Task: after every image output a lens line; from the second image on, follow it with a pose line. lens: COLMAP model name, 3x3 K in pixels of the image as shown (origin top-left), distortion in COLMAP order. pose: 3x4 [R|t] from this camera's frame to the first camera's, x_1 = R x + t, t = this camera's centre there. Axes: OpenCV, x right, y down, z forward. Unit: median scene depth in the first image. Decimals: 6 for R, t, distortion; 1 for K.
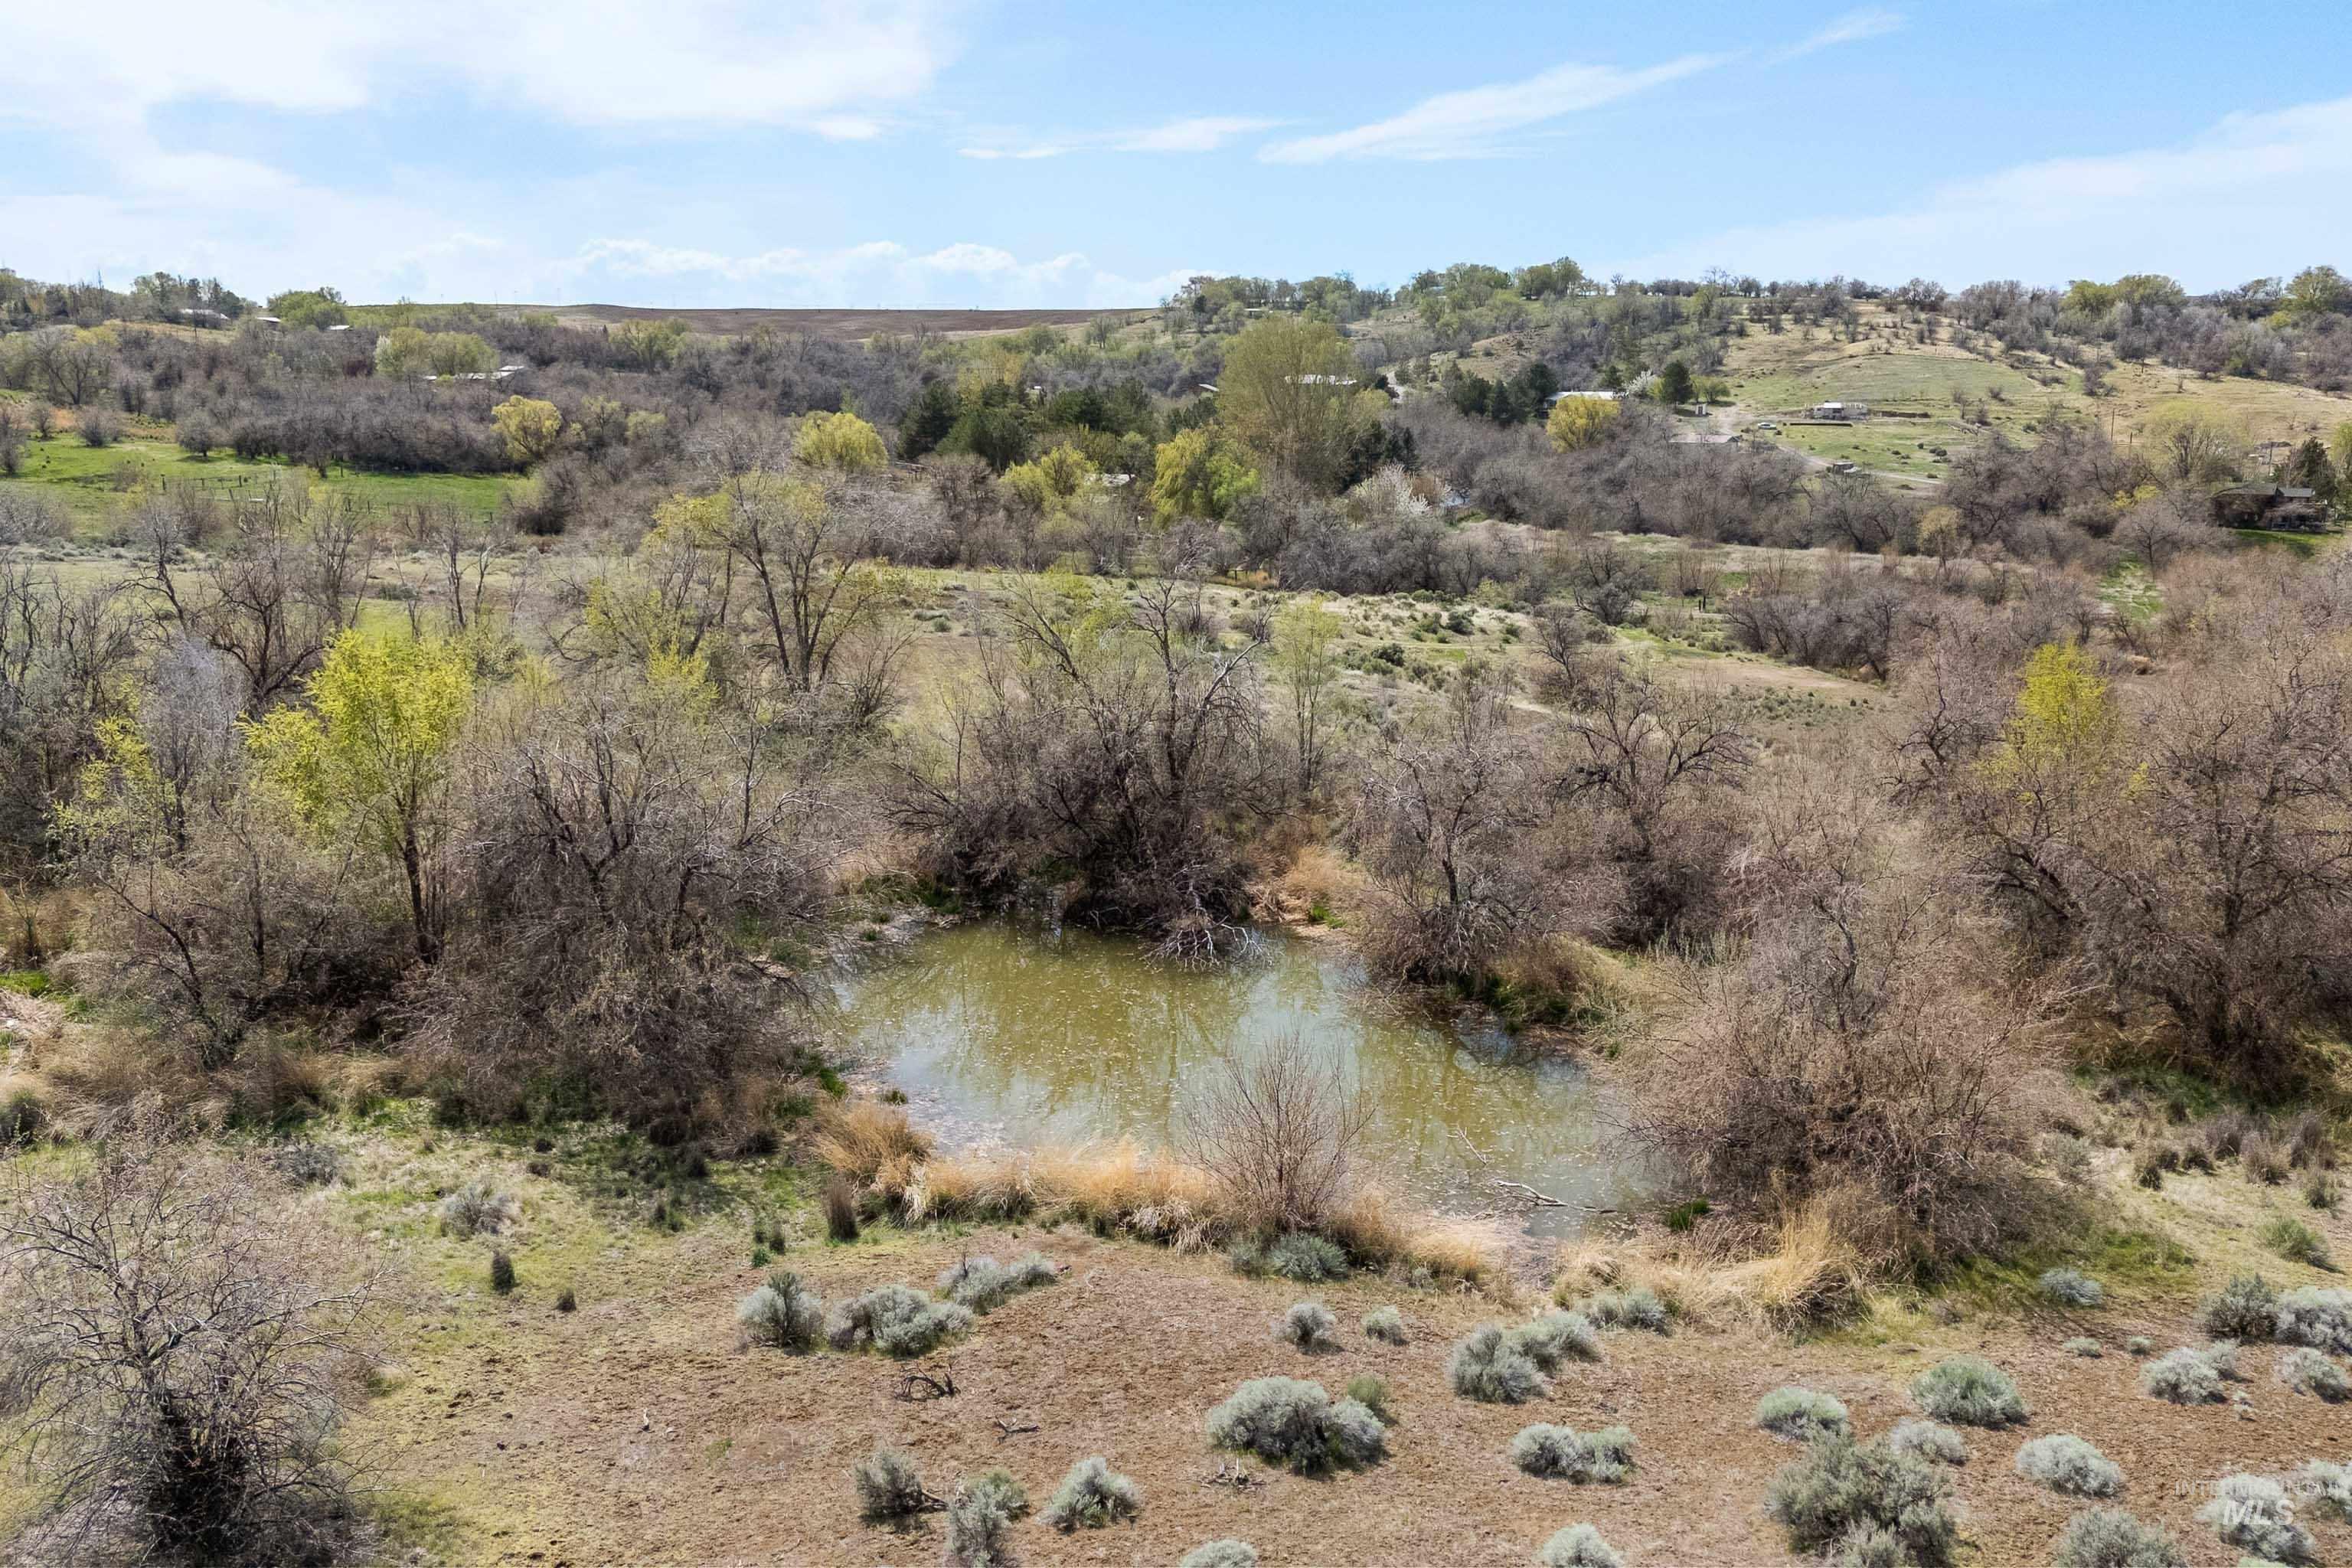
lens RADIAL K [[1990.5, 0, 1147.3], [0, 1990.5, 781.4], [0, 0, 1]] dist [0.039786, -0.023841]
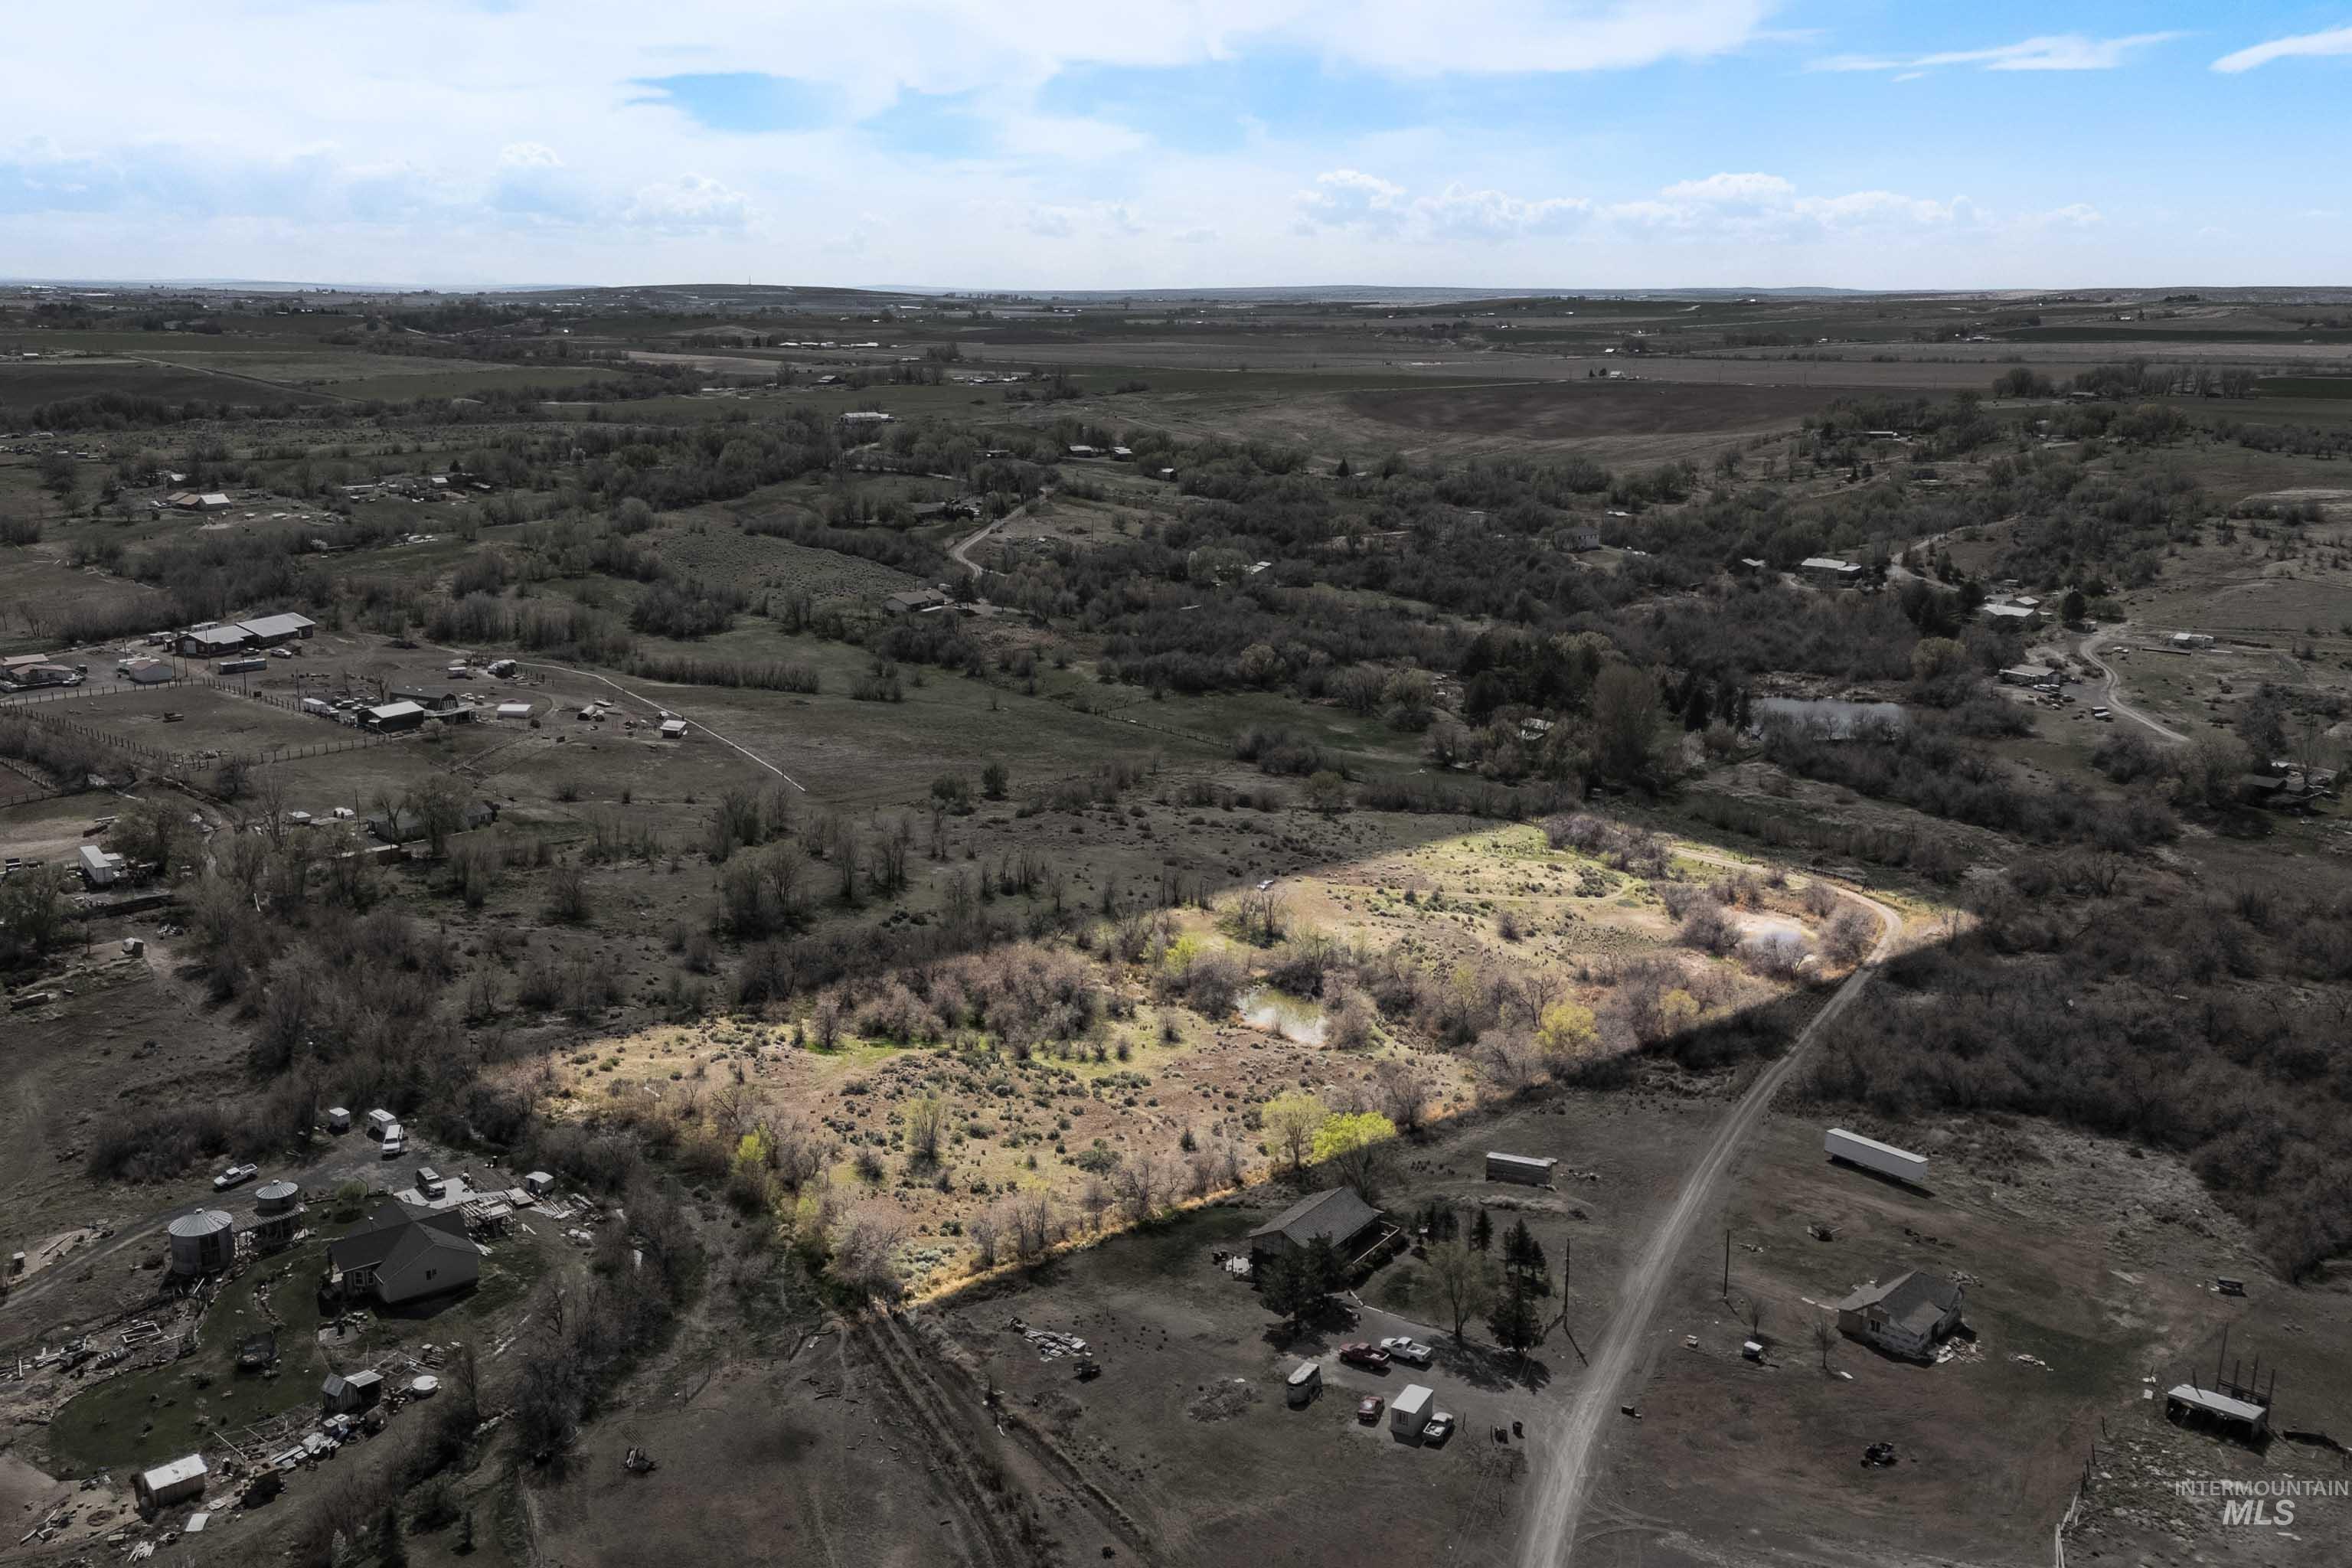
lens RADIAL K [[1990.5, 0, 1147.3], [0, 1990.5, 781.4], [0, 0, 1]] dist [0.039786, -0.023841]
pose [[0.924900, 0.089431, -0.369543, 0.196743], [-0.079714, 0.995953, 0.041514, -0.087677], [0.371760, -0.008938, 0.928286, -0.538029]]
